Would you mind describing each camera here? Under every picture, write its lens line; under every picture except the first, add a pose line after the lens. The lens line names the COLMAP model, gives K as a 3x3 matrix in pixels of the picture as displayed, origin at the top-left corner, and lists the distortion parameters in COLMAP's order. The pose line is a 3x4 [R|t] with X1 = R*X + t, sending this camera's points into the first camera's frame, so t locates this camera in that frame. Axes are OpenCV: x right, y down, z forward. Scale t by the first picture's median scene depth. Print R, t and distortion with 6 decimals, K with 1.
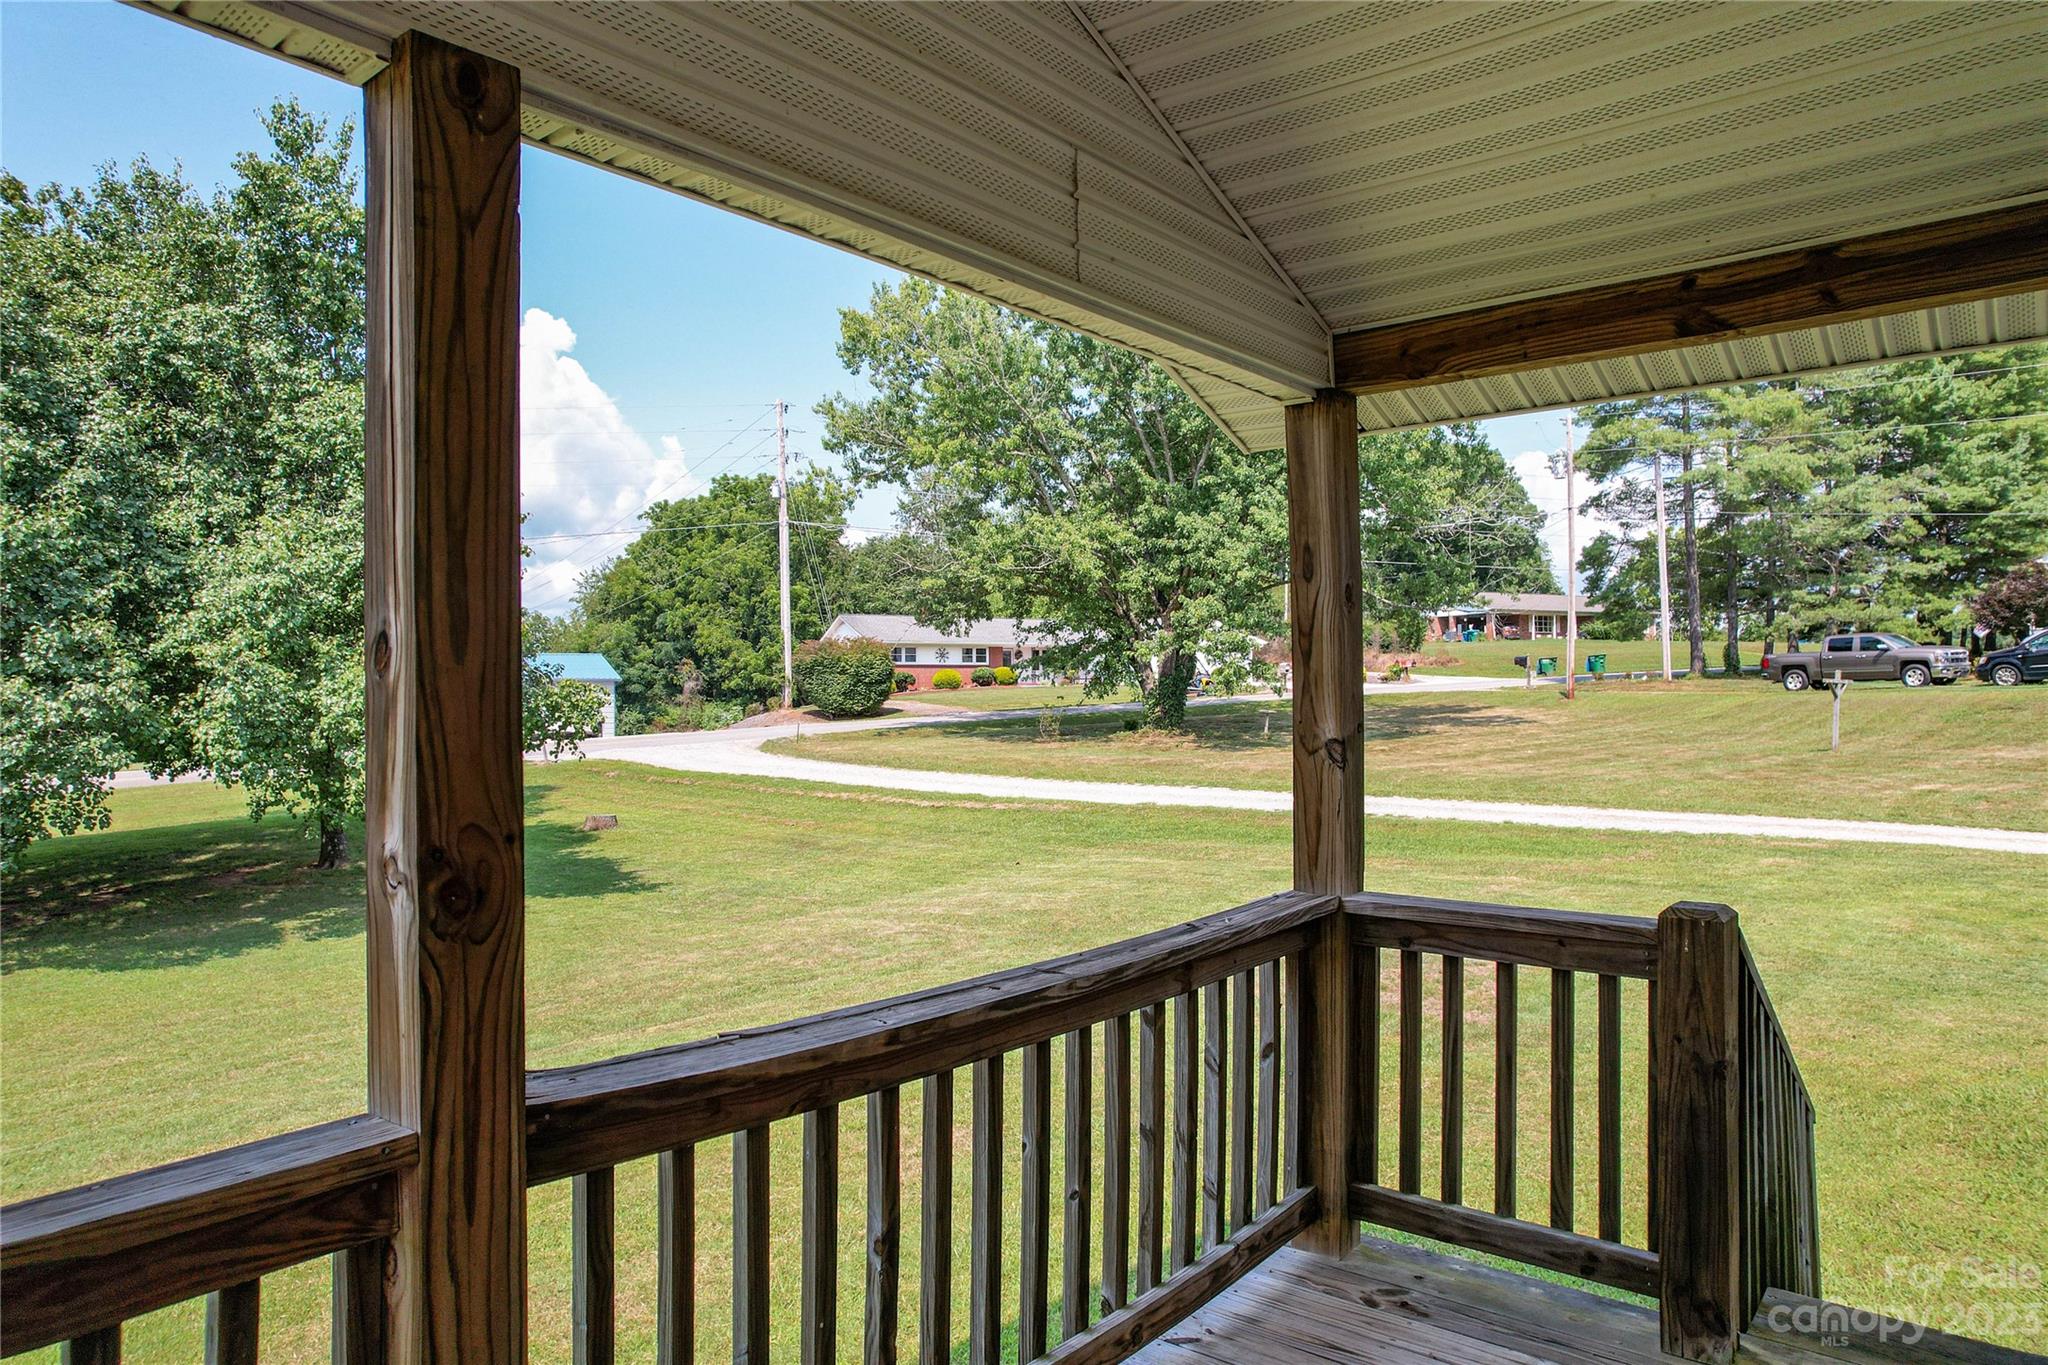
lens RADIAL K [[1322.0, 0, 1017.3], [0, 1322.0, 676.3], [0, 0, 1]] dist [-0.032960, 0.018104]
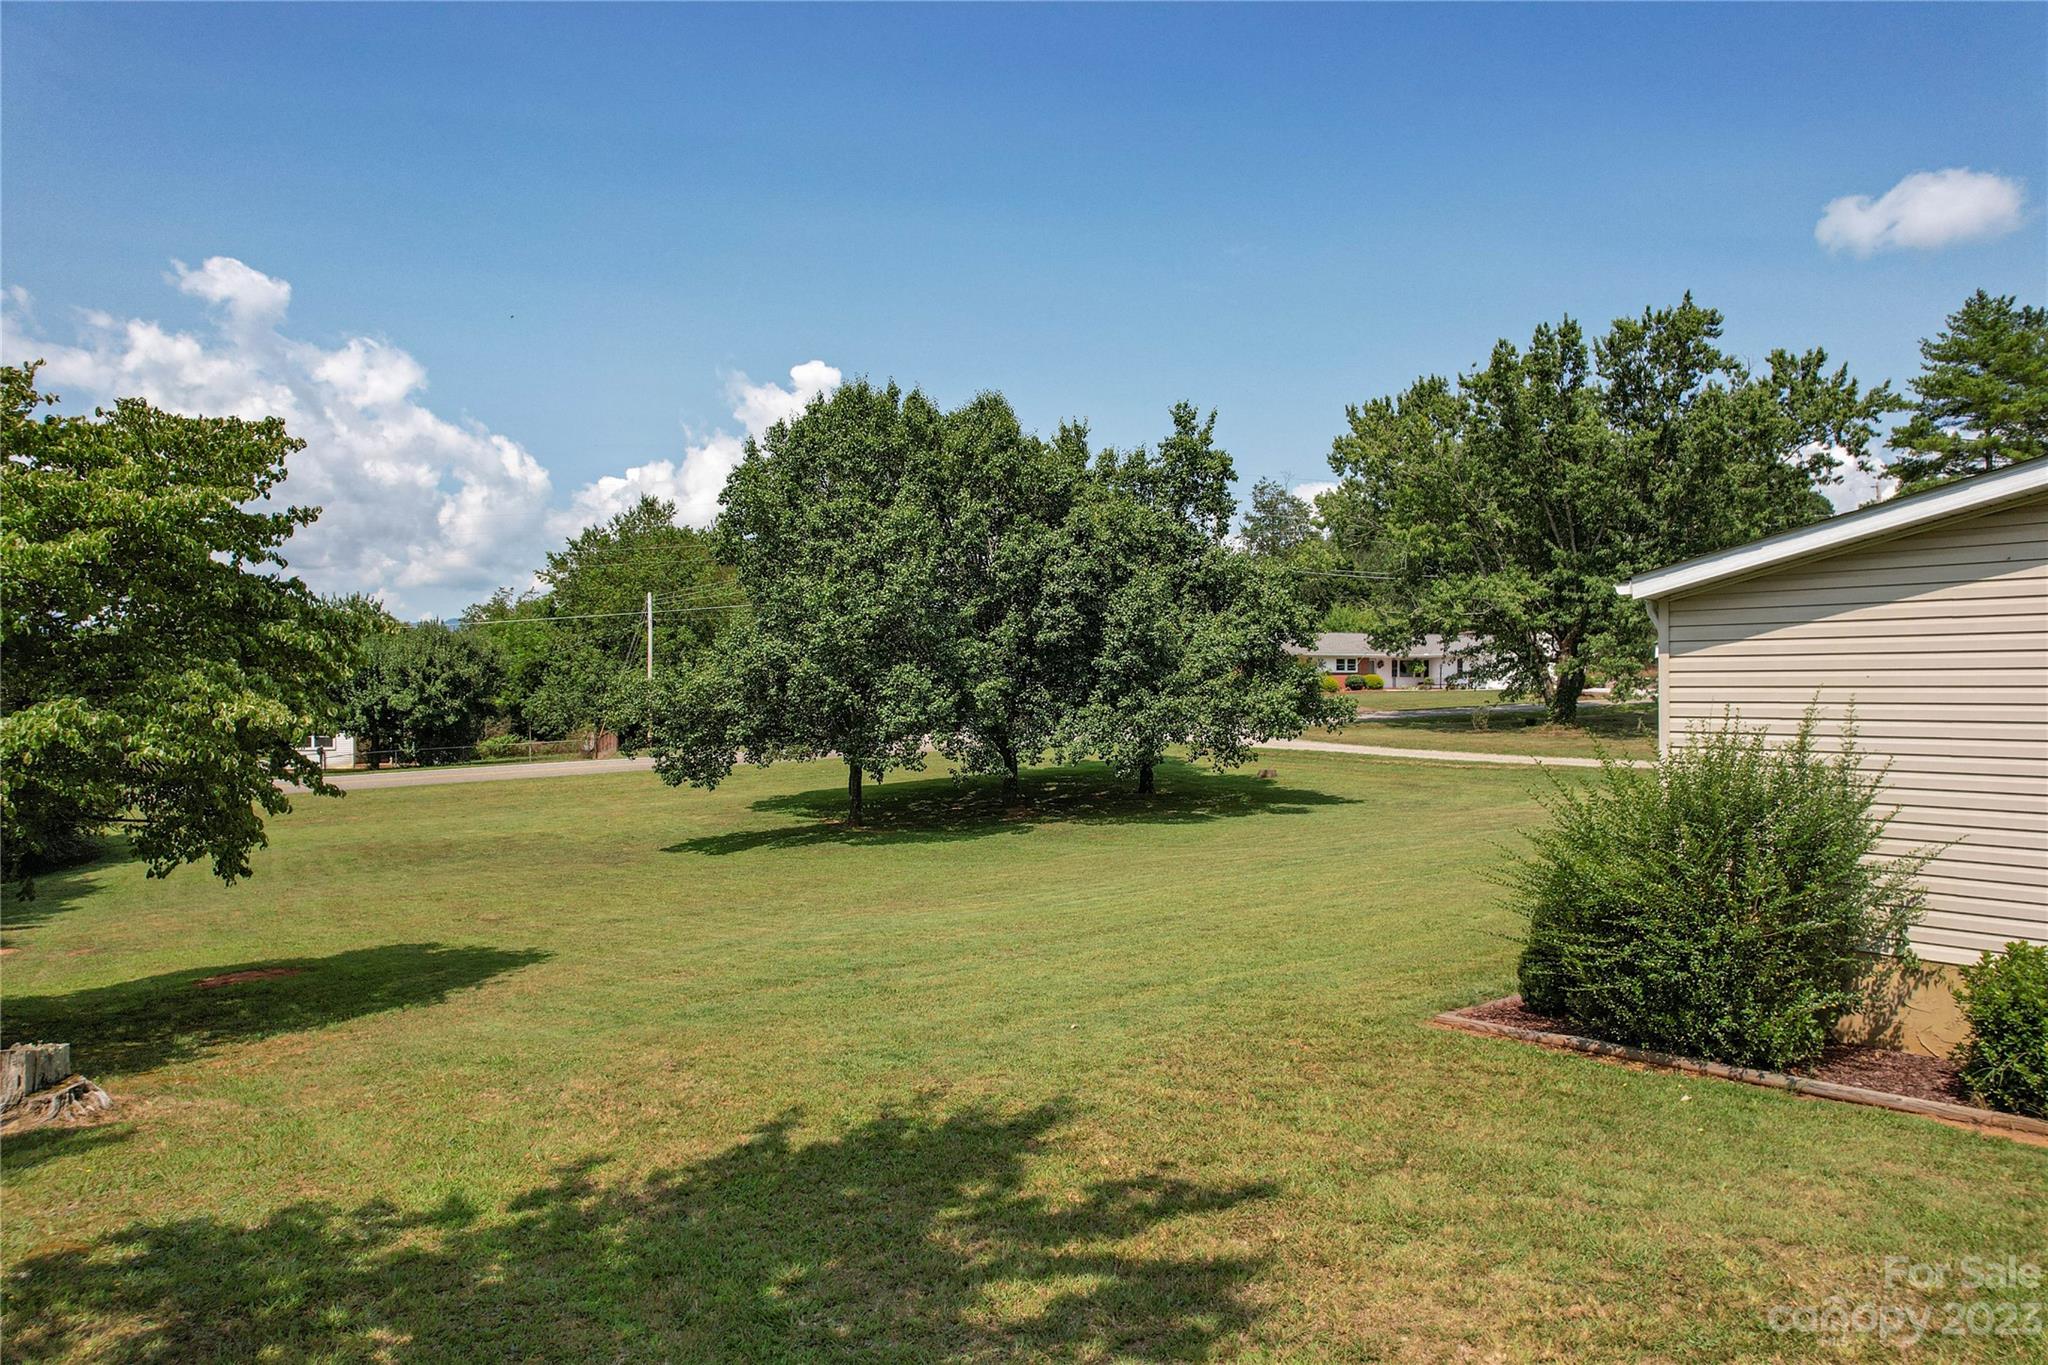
lens RADIAL K [[1322.0, 0, 1039.8], [0, 1322.0, 681.0], [0, 0, 1]] dist [-0.032960, 0.018104]
pose [[0.985451, 0.008266, -0.169761, -0.204173], [-0.007453, 0.999958, 0.005427, -0.009934], [0.169798, -0.004083, 0.985470, -0.489362]]
